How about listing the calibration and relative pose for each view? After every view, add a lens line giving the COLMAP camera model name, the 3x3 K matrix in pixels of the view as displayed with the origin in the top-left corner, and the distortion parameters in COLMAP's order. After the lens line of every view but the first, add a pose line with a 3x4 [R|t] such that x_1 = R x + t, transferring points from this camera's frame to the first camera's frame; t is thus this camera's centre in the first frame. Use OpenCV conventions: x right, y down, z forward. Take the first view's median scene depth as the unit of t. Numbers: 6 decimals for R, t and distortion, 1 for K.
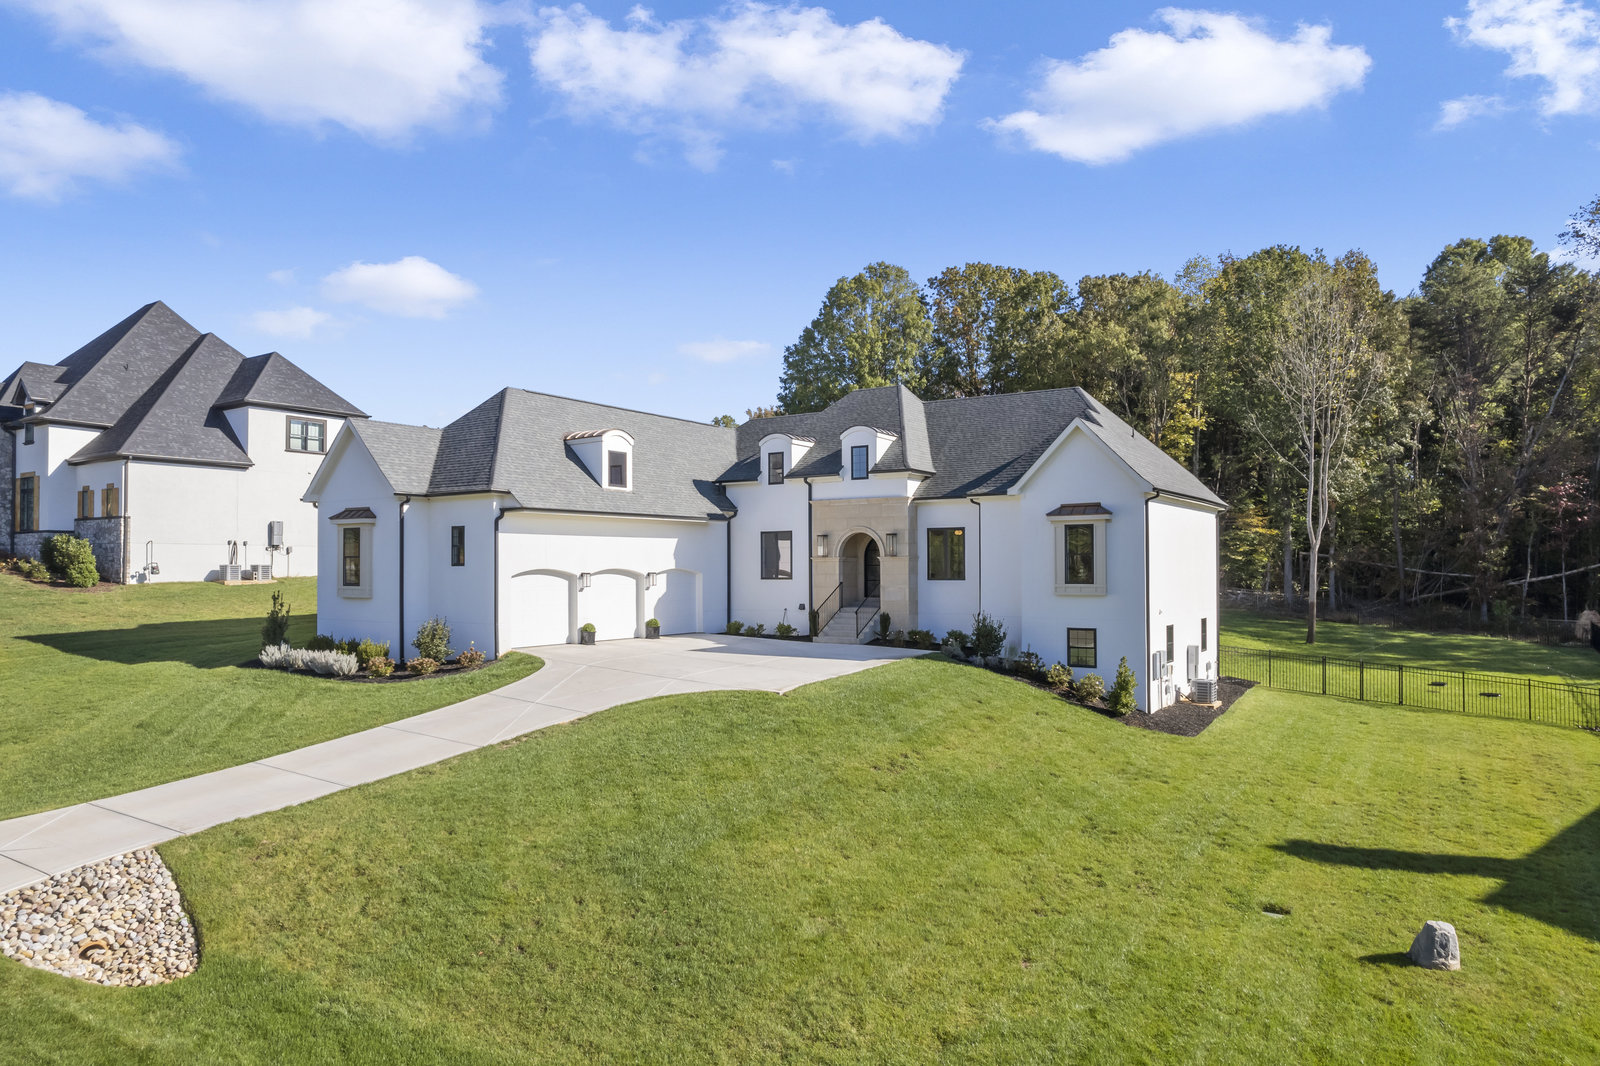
lens RADIAL K [[1032.0, 0, 798.5], [0, 1032.0, 584.3], [0, 0, 1]] dist [-0.065903, 0.046837]
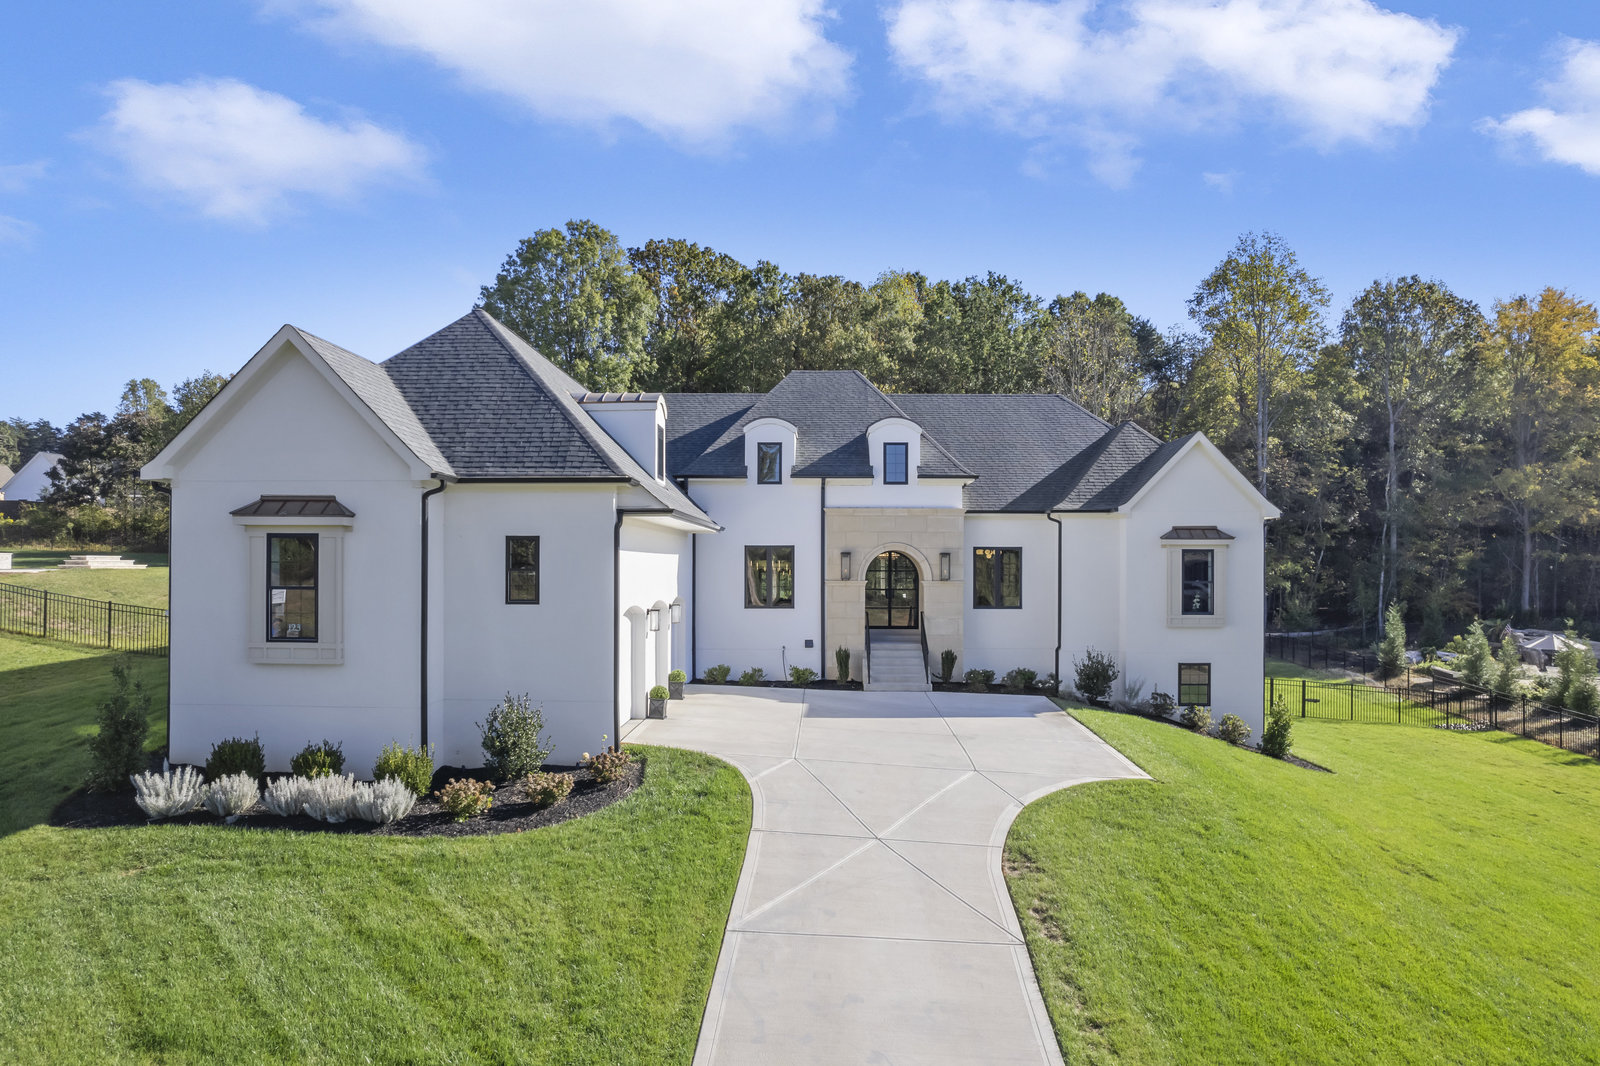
lens RADIAL K [[1032.0, 0, 798.5], [0, 1032.0, 584.3], [0, 0, 1]] dist [-0.065903, 0.046837]
pose [[0.844161, -0.002950, 0.536082, -0.431917], [0.001671, 0.999994, 0.002871, -0.025917], [-0.536088, -0.001528, 0.844161, 0.356780]]
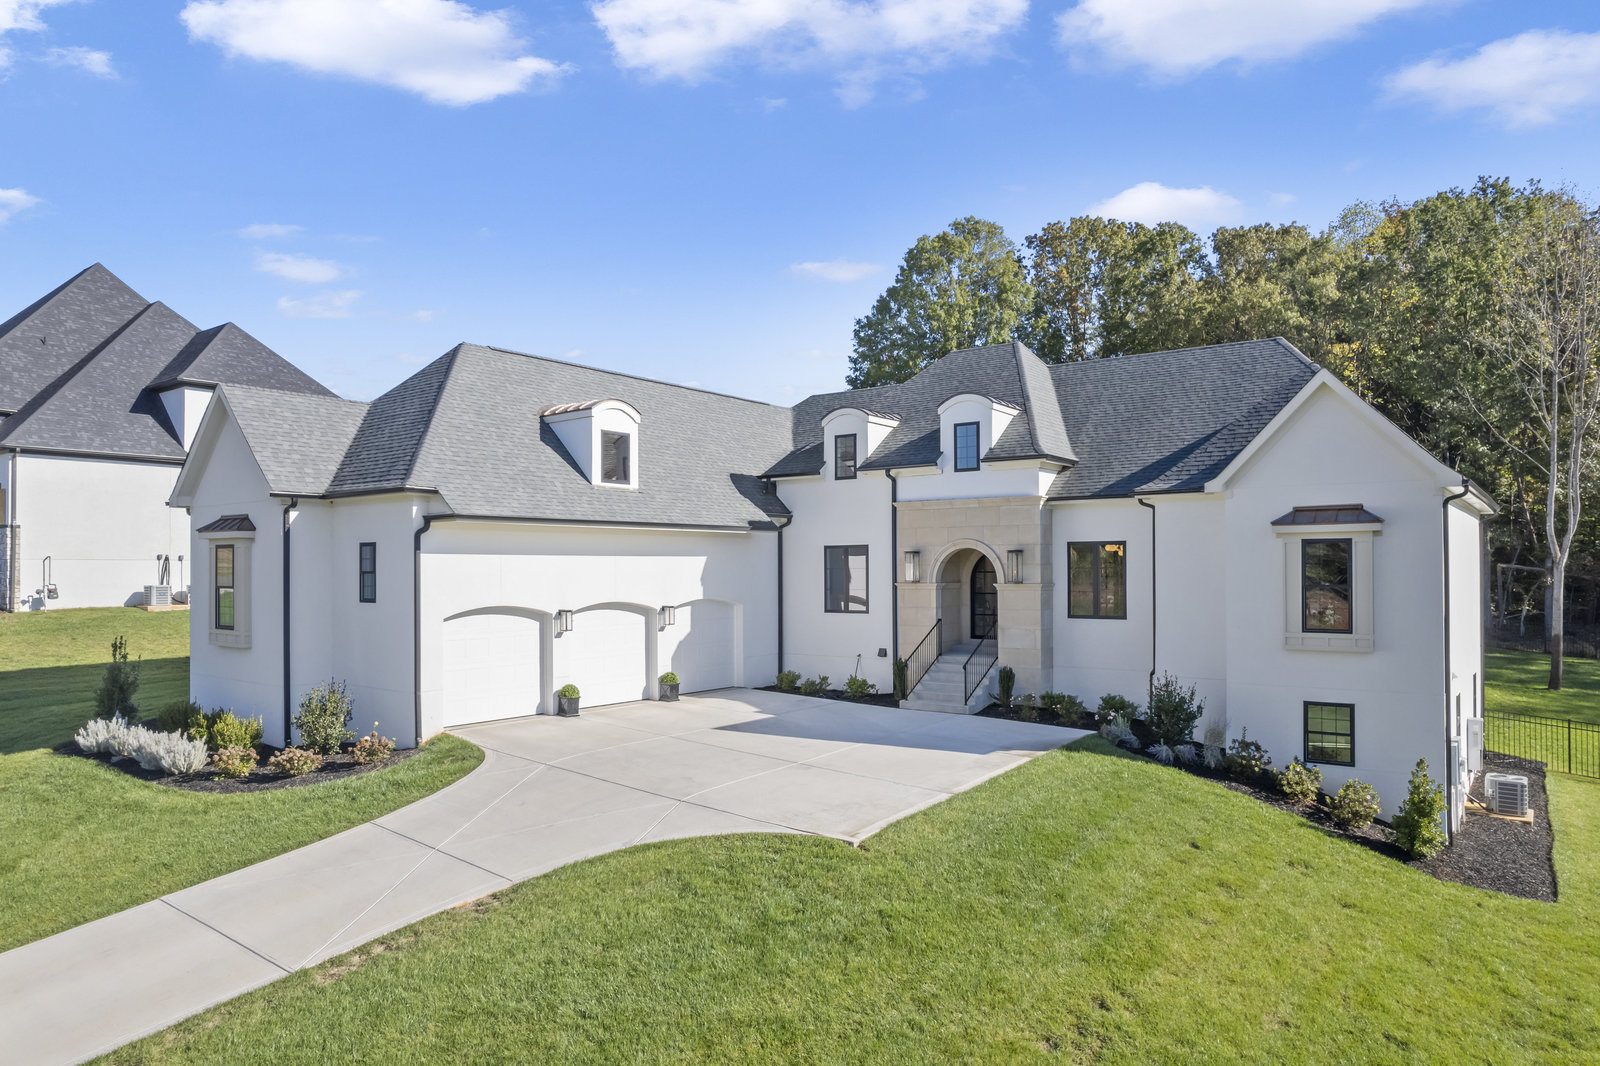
lens RADIAL K [[1032.0, 0, 798.5], [0, 1032.0, 584.3], [0, 0, 1]] dist [-0.065903, 0.046837]
pose [[0.997870, 0.001186, -0.065227, -0.008203], [-0.001258, 0.999999, -0.001069, -0.024669], [0.065226, 0.001149, 0.997870, 0.299608]]
